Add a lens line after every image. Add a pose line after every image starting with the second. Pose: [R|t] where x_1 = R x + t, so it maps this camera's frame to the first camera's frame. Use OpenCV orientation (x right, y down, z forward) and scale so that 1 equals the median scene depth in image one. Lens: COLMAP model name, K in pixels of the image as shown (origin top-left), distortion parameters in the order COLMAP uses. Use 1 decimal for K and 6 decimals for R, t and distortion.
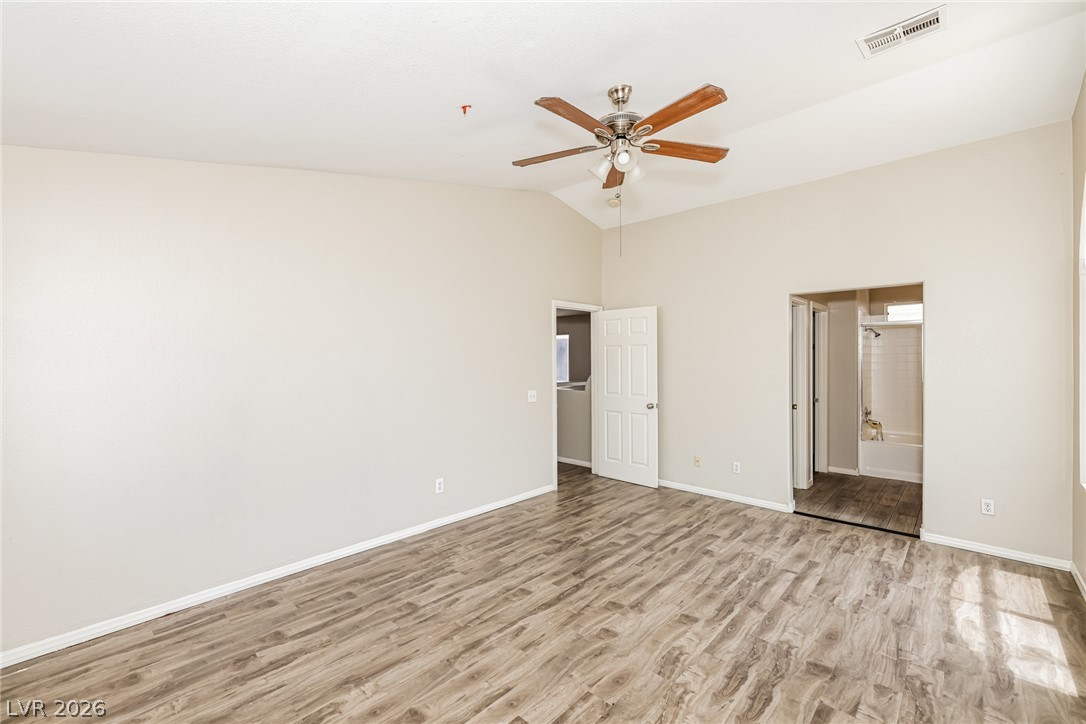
lens RADIAL K [[459.6, 0, 539.0], [0, 459.6, 358.9], [0, 0, 1]] dist [0.000610, 0.000090]
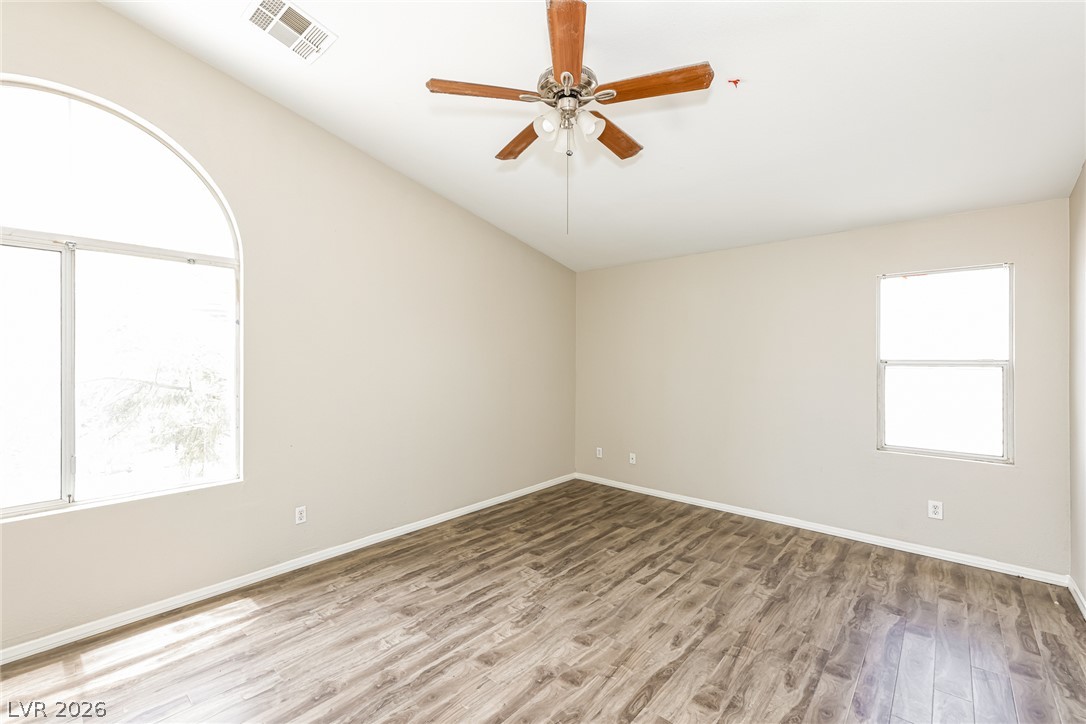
lens RADIAL K [[459.6, 0, 539.0], [0, 459.6, 358.9], [0, 0, 1]] dist [0.000610, 0.000090]
pose [[-0.999782, 0.002418, -0.020753, 0.262677], [0.002327, 0.999988, 0.004388, 0.008934], [0.020764, 0.004339, -0.999775, 1.963618]]
